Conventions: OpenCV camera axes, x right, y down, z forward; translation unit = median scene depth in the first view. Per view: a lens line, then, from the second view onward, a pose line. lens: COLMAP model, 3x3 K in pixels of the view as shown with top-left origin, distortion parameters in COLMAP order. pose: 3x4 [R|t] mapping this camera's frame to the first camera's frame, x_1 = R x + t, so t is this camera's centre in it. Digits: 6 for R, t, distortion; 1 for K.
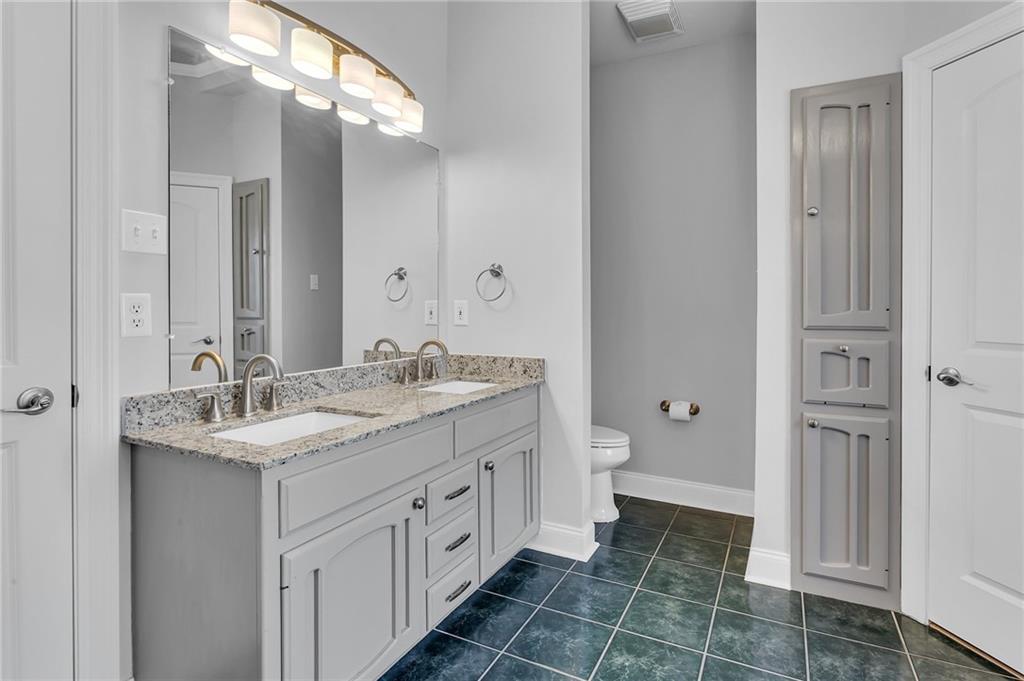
lens RADIAL K [[520.1, 0, 517.4], [0, 520.1, 312.9], [0, 0, 1]] dist [-0.012194, 0.002577]
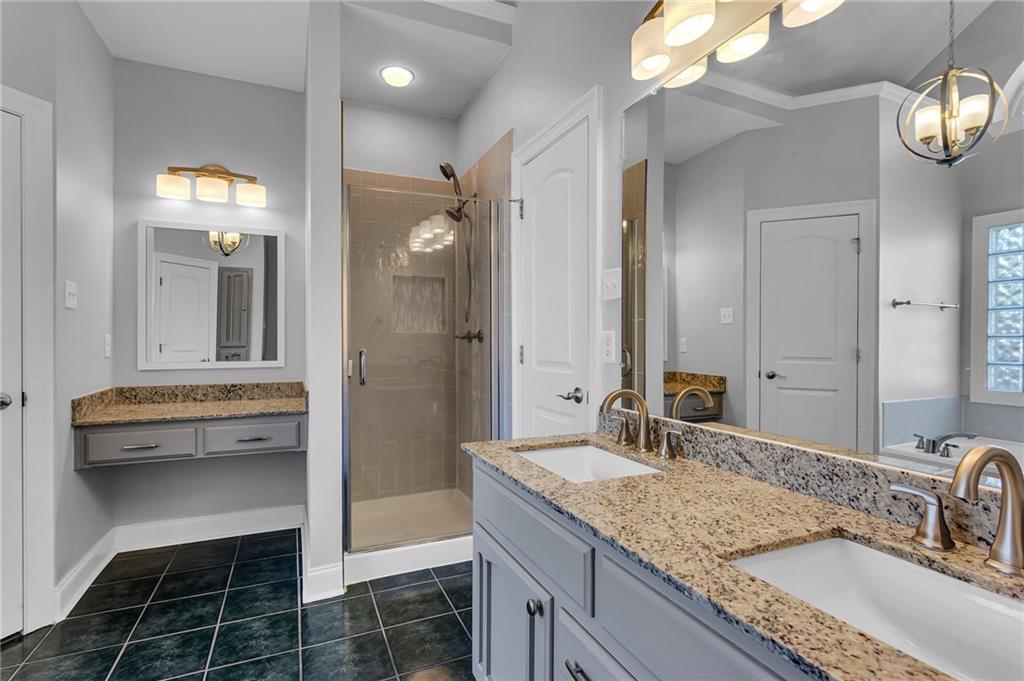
lens RADIAL K [[520.1, 0, 519.2], [0, 520.1, 335.9], [0, 0, 1]] dist [-0.012194, 0.002577]
pose [[-0.633891, -0.002478, -0.773419, 0.282667], [-0.009498, 0.999944, 0.004581, -0.018092], [0.773364, 0.010249, -0.633879, 1.011478]]
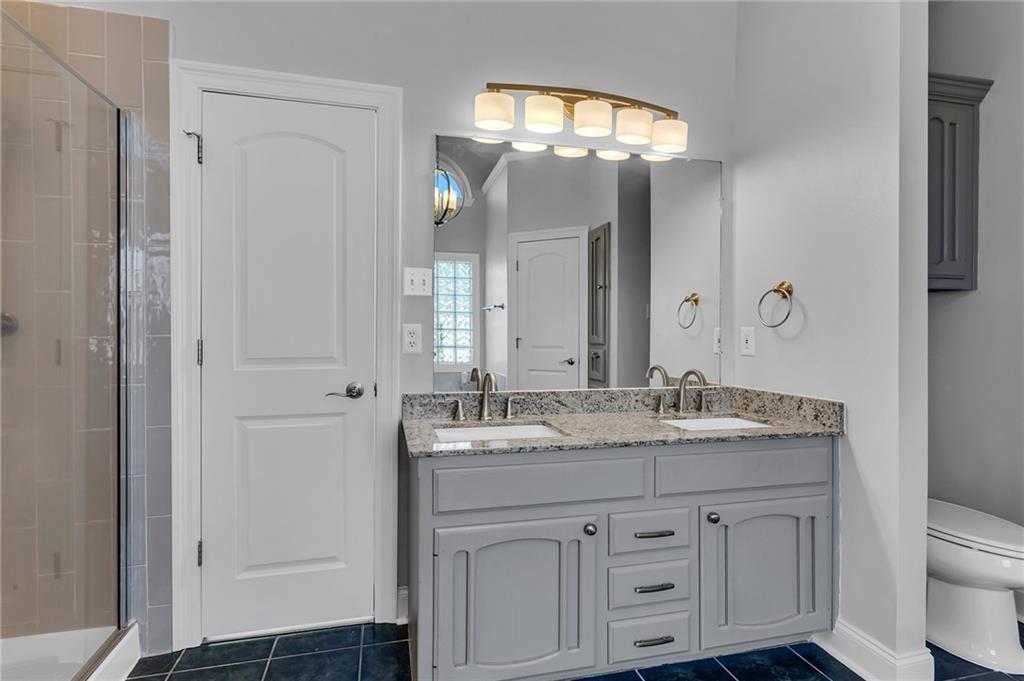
lens RADIAL K [[488.7, 0, 503.7], [0, 488.7, 336.8], [0, 0, 1]] dist [-0.004179, 0.003692]
pose [[0.653139, 0.005493, -0.757218, 0.287293], [-0.011574, 0.999929, -0.002729, -0.000566], [0.757150, 0.010546, 0.653156, 0.175798]]
